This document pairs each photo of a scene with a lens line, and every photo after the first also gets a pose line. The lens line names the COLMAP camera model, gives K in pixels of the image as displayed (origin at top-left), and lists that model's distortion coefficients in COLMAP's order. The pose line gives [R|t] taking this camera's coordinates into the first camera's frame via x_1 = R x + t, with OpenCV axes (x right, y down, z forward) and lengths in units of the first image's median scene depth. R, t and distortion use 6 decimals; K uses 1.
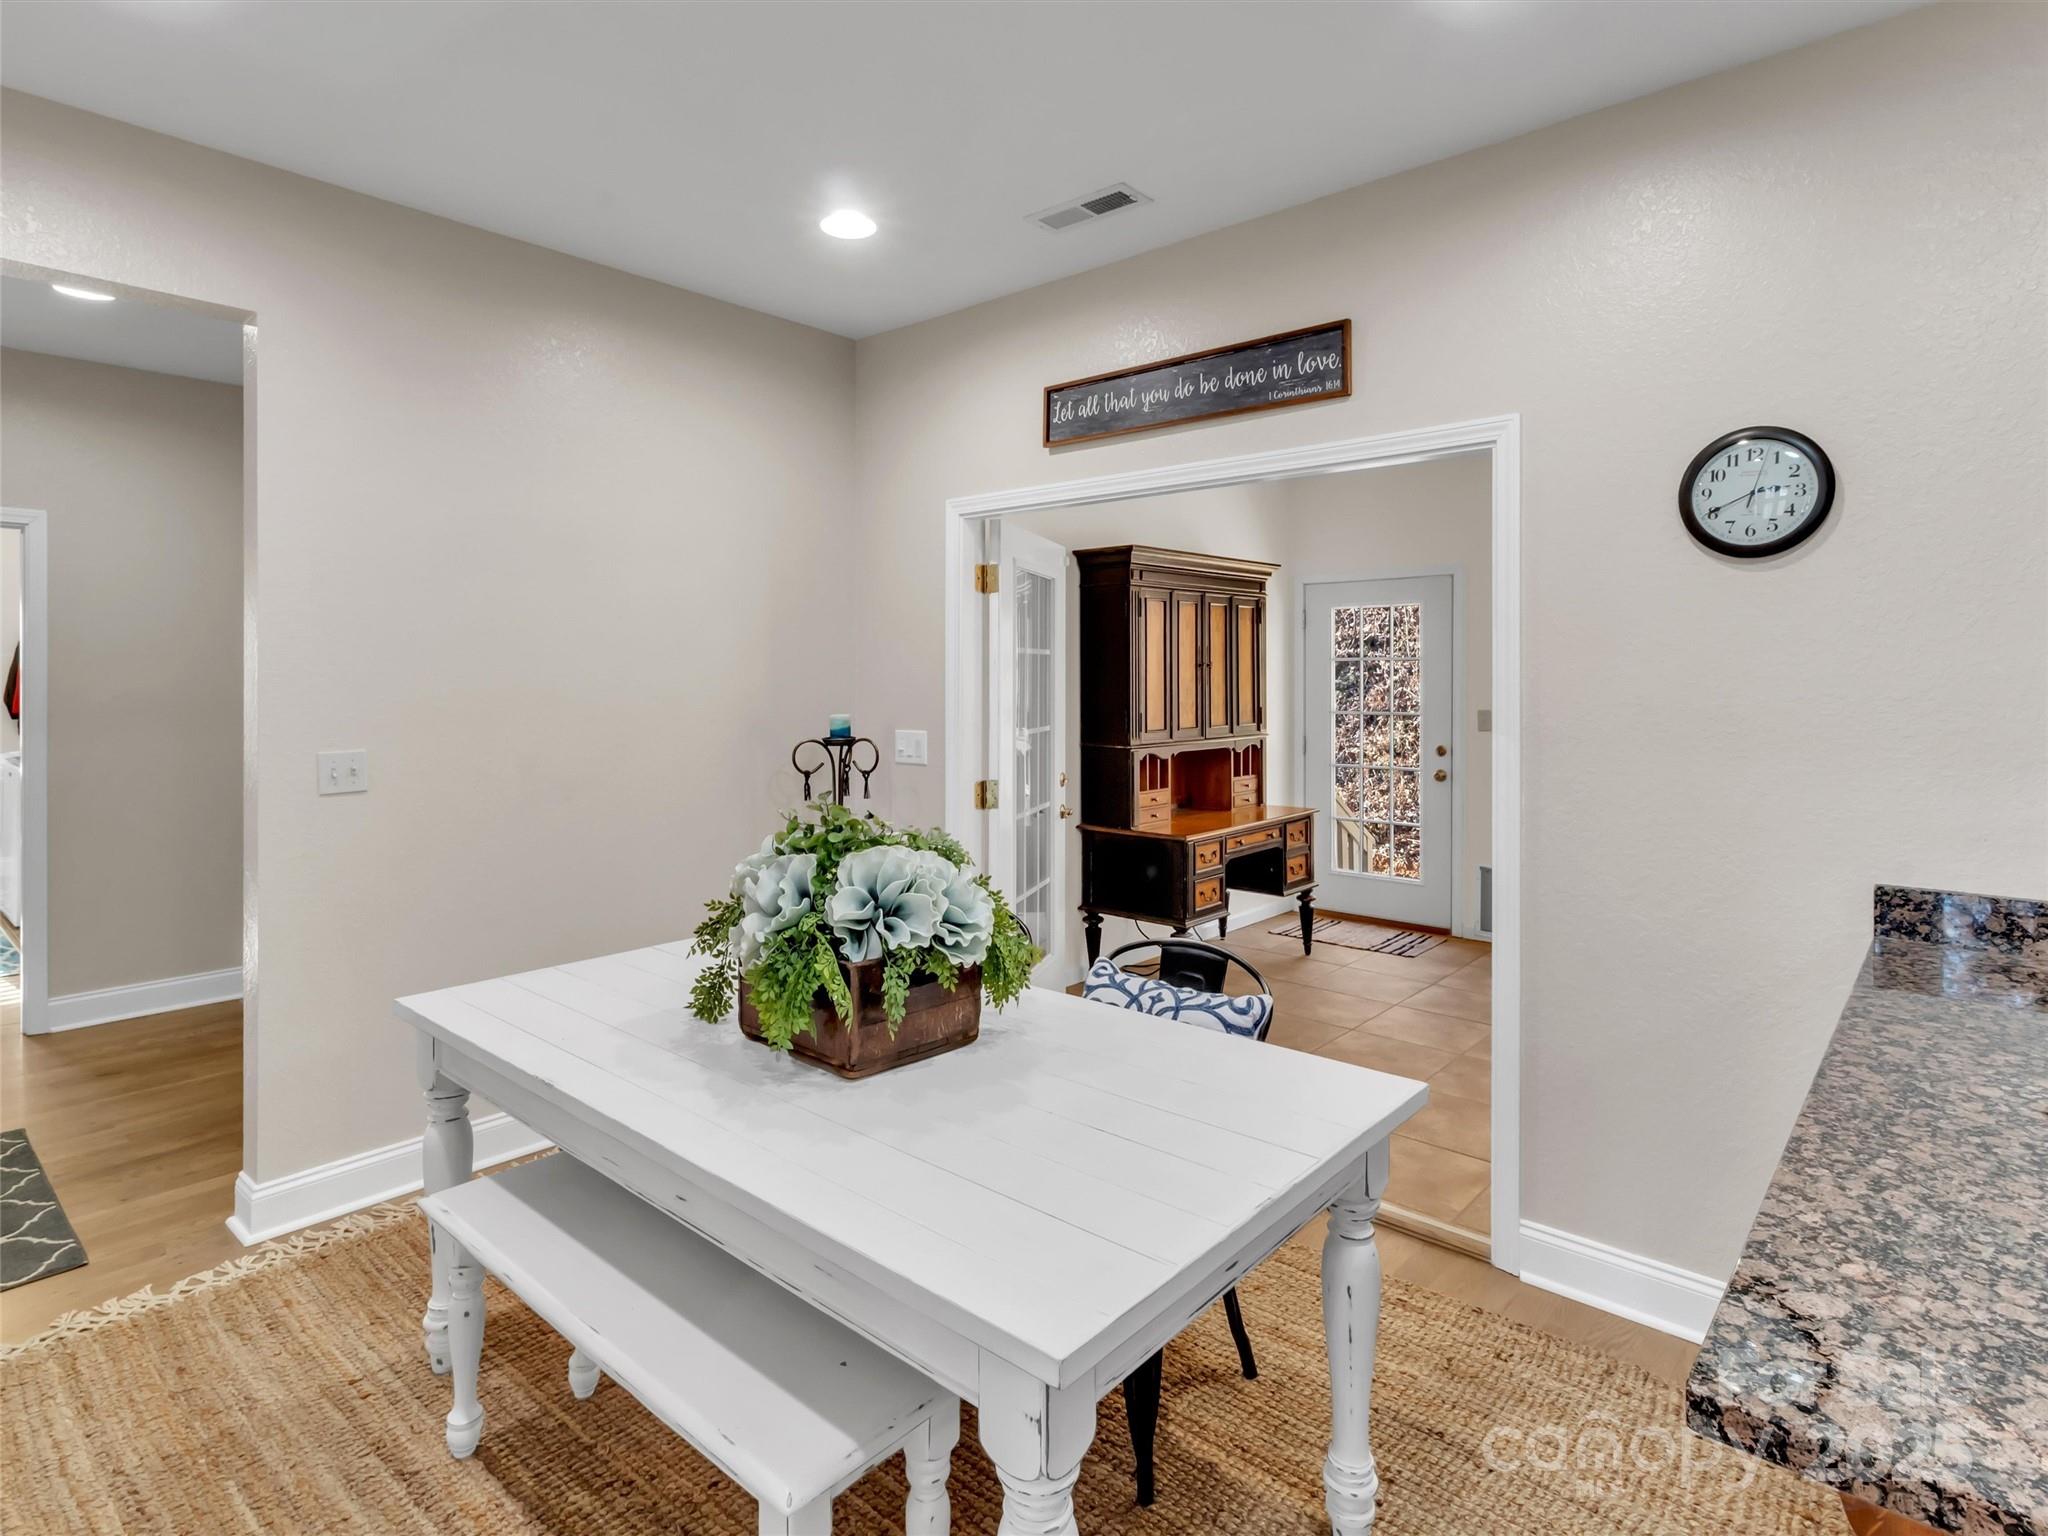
lens RADIAL K [[1086.2, 0, 1024.6], [0, 1086.2, 686.5], [0, 0, 1]] dist [-0.000674, 0.000855]
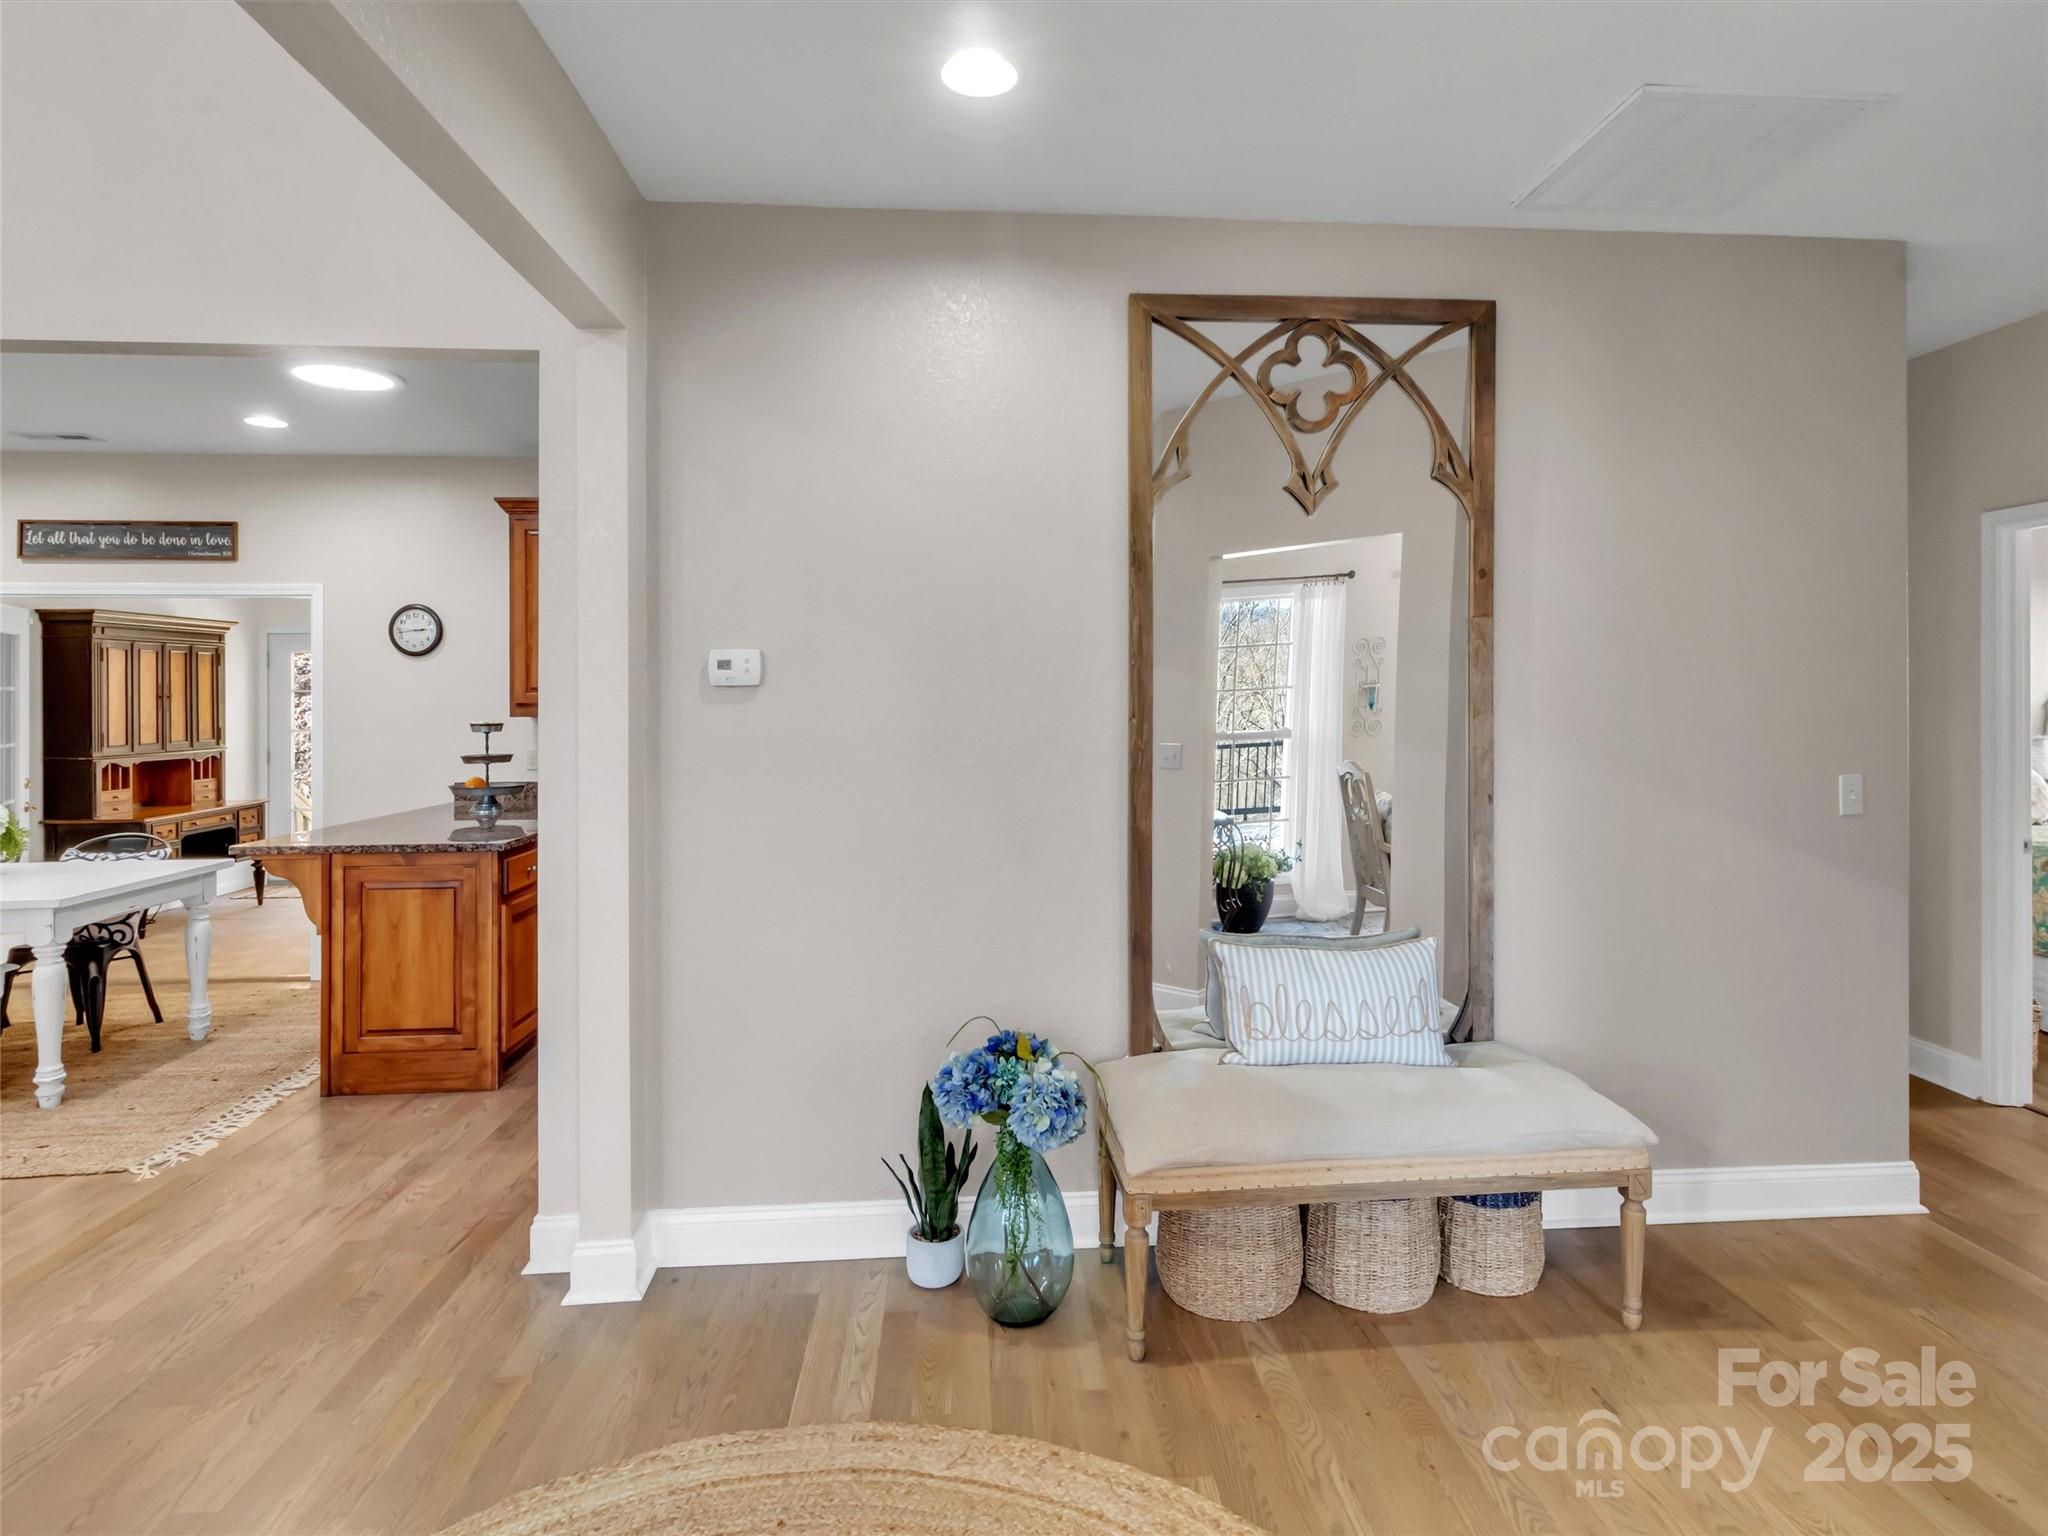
lens RADIAL K [[1107.0, 0, 1033.8], [0, 1107.0, 692.3], [0, 0, 1]] dist [0.000624, -0.000532]
pose [[0.699204, 0.000385, 0.714922, -0.067326], [0.012453, 0.999842, -0.012718, 0.005920], [-0.714813, 0.017795, 0.699089, -0.783533]]
